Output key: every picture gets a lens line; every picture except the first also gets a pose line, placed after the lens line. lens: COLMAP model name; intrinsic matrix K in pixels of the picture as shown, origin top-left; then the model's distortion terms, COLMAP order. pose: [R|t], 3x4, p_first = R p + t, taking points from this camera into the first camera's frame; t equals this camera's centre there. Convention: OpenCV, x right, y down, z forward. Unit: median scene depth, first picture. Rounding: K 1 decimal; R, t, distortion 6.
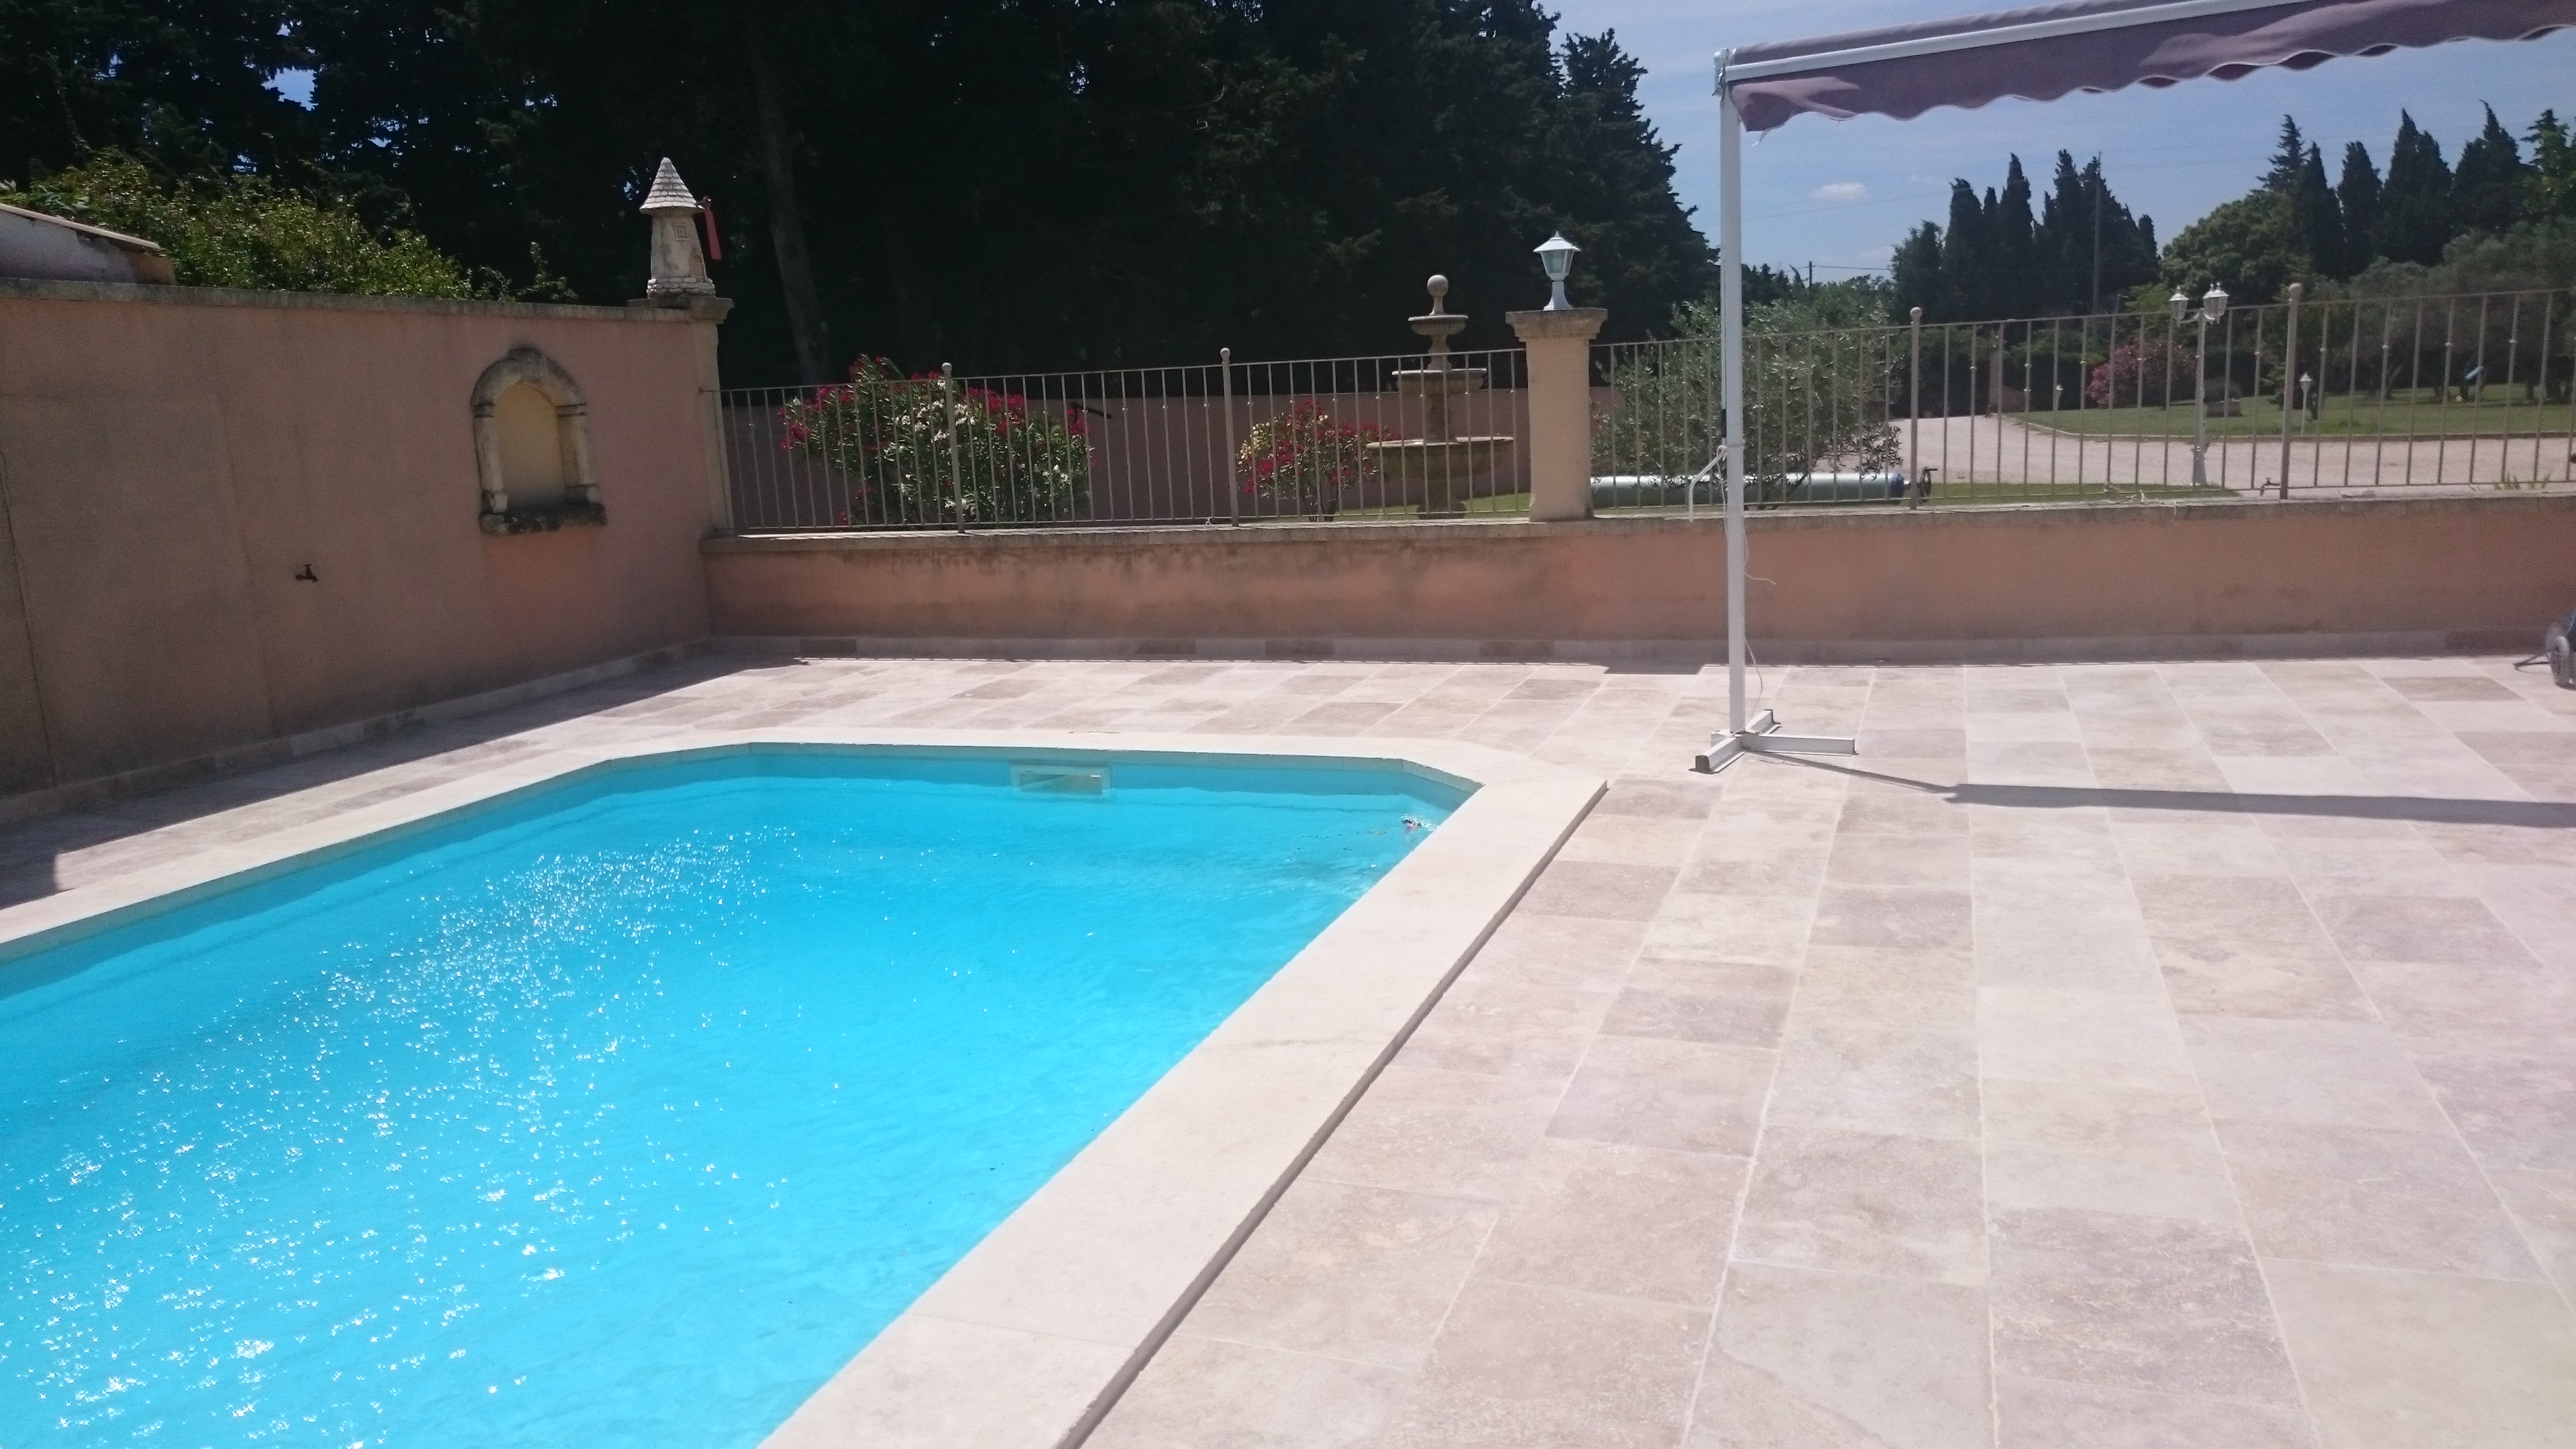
lens RADIAL K [[1846.3, 0, 1288.0], [0, 1846.3, 724.5], [0, 0, 1]] dist [-0.001907, 0.084749]
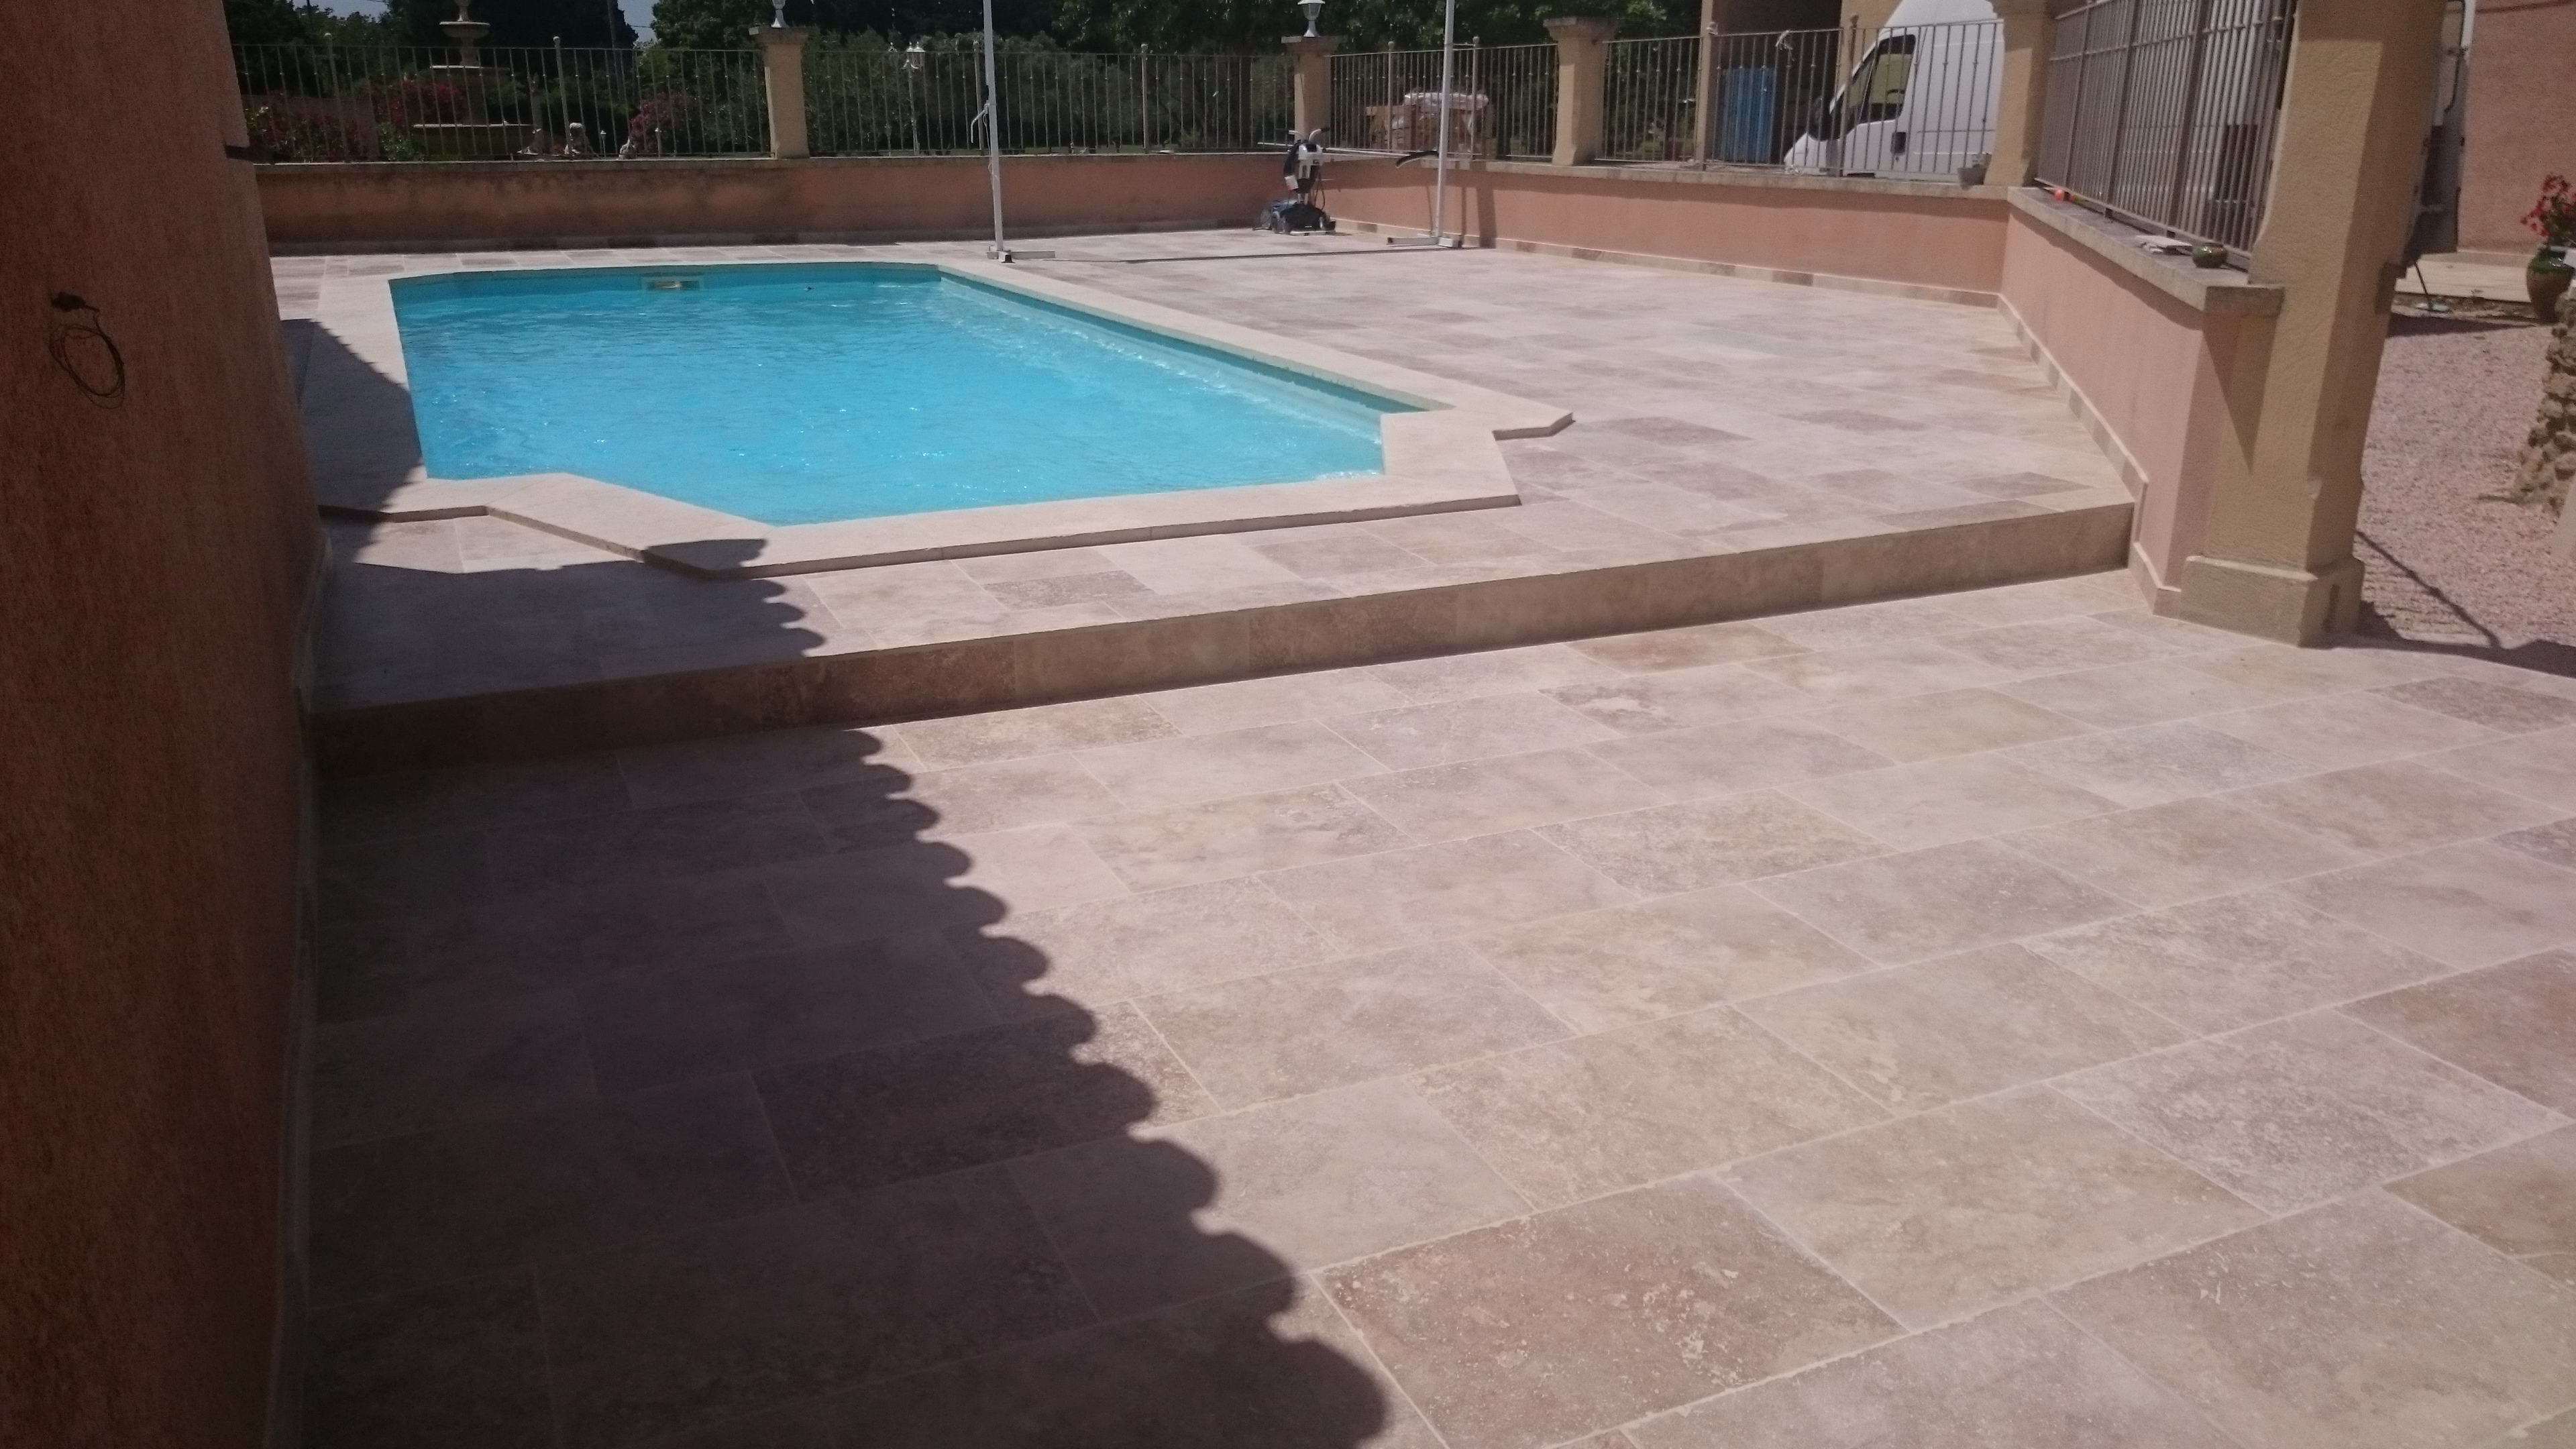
lens RADIAL K [[1908.9, 0, 1289.1], [0, 1908.9, 774.4], [0, 0, 1]] dist [0.001761, -0.012091]
pose [[0.719688, -0.184197, 0.669418, -0.729147], [0.089959, 0.980777, 0.173157, 0.164284], [-0.688445, -0.064399, 0.722424, -0.550982]]
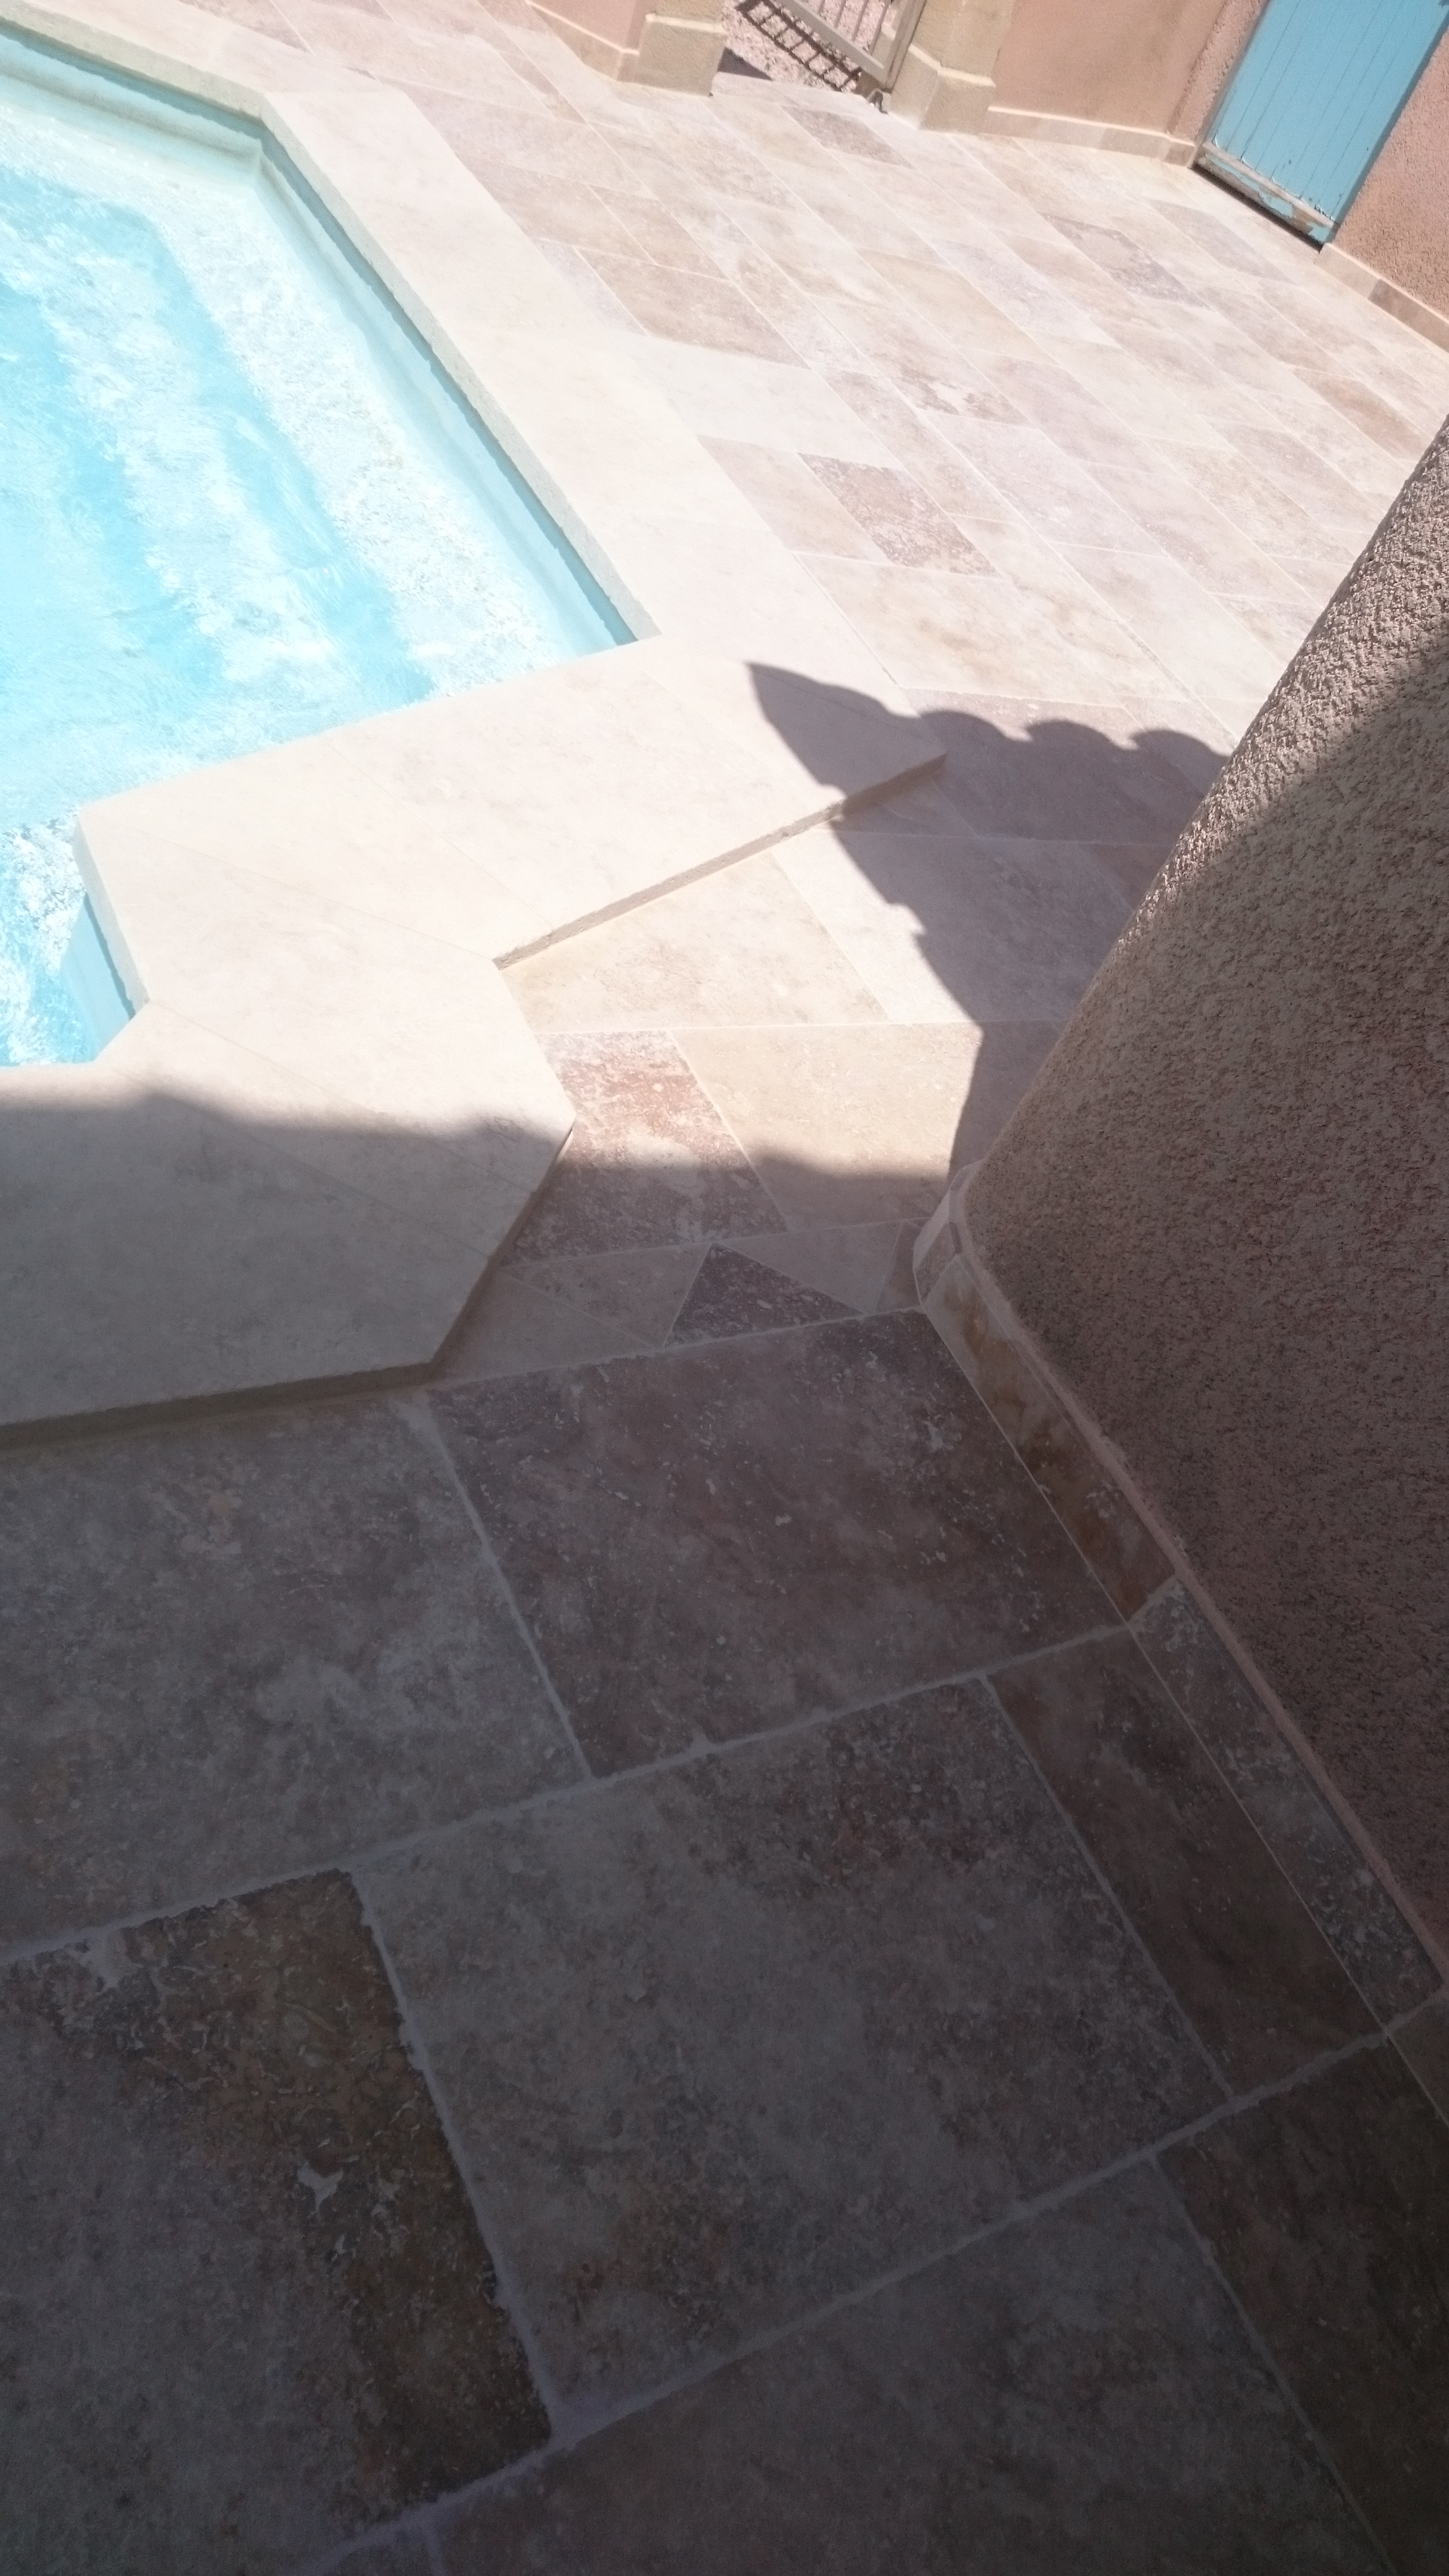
lens RADIAL K [[1832.6, 0, 724.2], [0, 1832.6, 1303.7], [0, 0, 1]] dist [-0.001159, -0.025506]
pose [[-0.696693, -0.637370, 0.329208, -0.624289], [-0.180621, 0.599979, 0.779359, 0.027397], [-0.694258, 0.483512, -0.533124, 0.100764]]
